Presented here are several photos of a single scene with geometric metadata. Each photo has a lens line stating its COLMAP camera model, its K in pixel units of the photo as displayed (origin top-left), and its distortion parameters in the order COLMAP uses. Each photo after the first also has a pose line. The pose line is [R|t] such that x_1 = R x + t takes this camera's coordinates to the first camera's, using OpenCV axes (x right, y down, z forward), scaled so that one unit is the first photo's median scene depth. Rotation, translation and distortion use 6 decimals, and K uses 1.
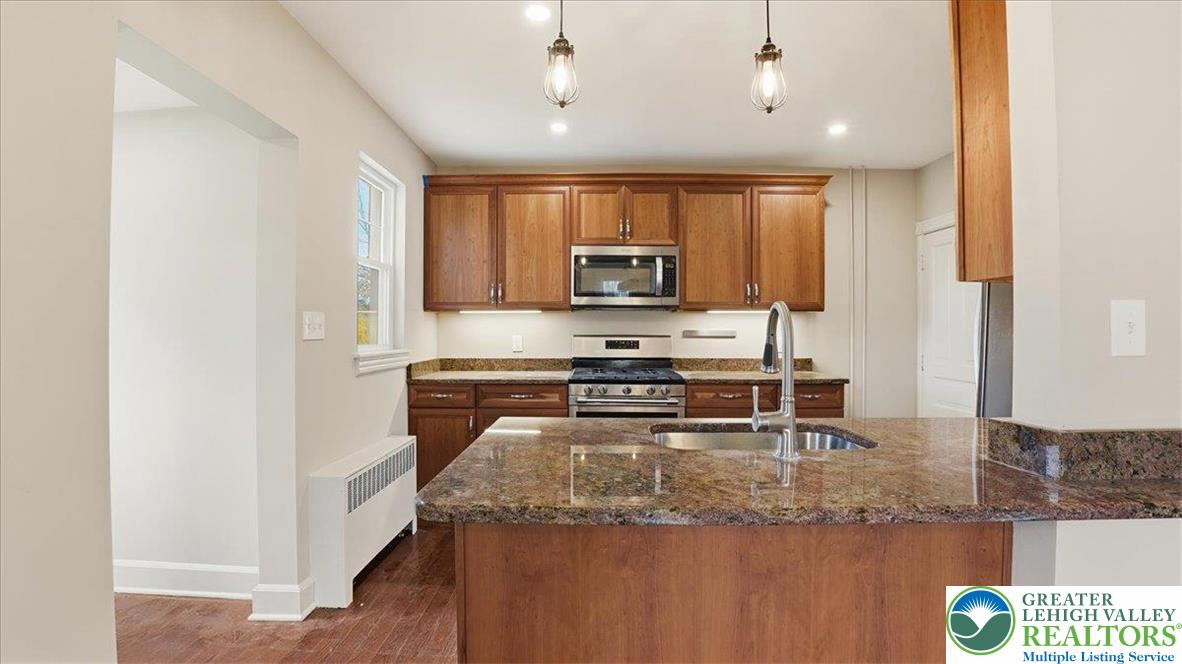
lens RADIAL K [[523.6, 0, 589.1], [0, 523.6, 330.4], [0, 0, 1]] dist [-0.069965, 0.019043]
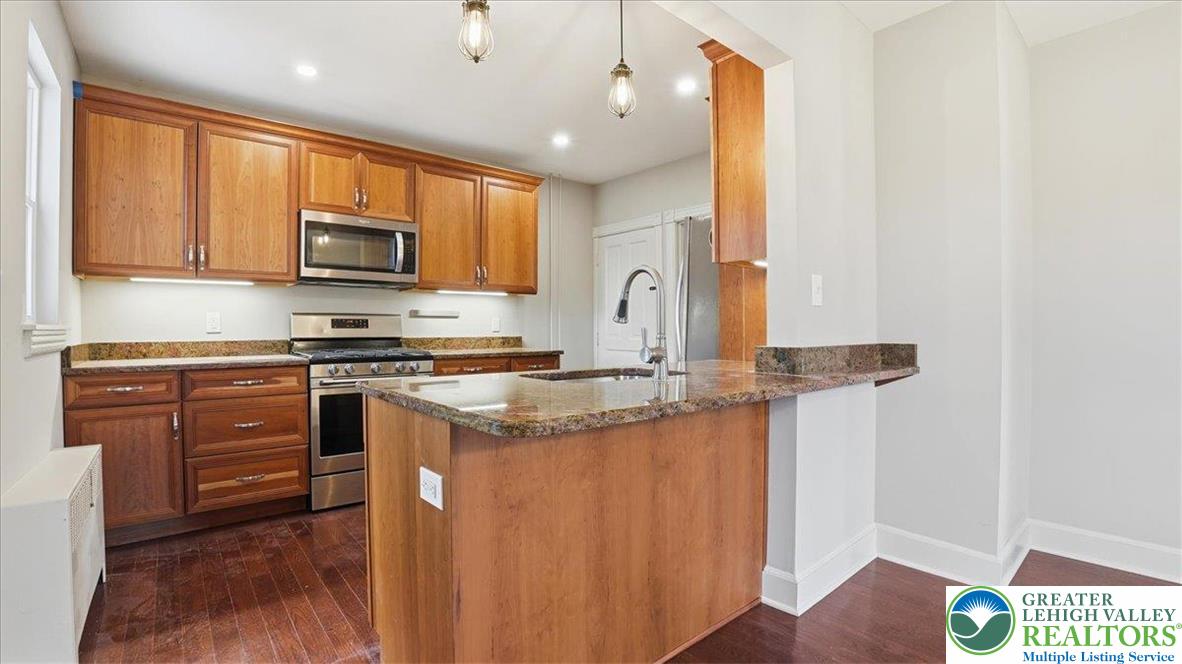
lens RADIAL K [[523.6, 0, 589.1], [0, 523.6, 330.4], [0, 0, 1]] dist [-0.069965, 0.019043]
pose [[0.757092, -0.006655, 0.653274, -0.226709], [0.004142, 0.999977, 0.005387, 0.038228], [-0.653295, -0.001373, 0.757102, 0.035250]]
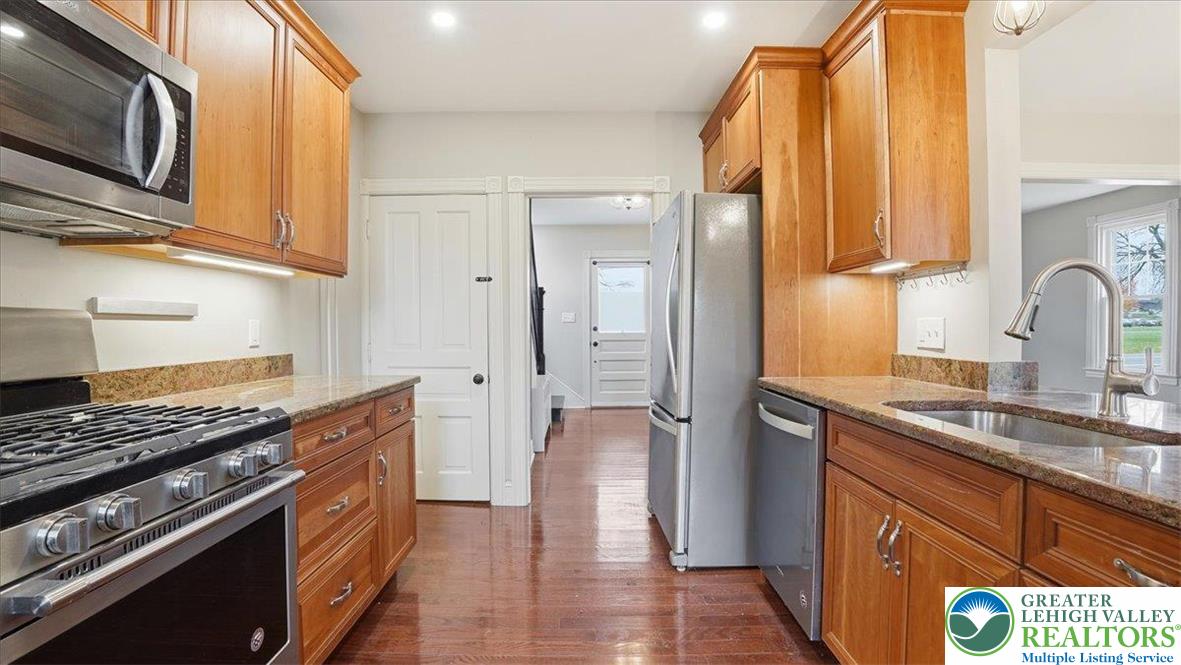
lens RADIAL K [[523.2, 0, 588.6], [0, 523.2, 330.9], [0, 0, 1]] dist [-0.069965, 0.019043]
pose [[-0.011990, -0.013262, 0.999840, -0.193627], [0.003609, 0.999905, 0.013306, 0.022275], [-0.999922, 0.003768, -0.011941, 0.713840]]
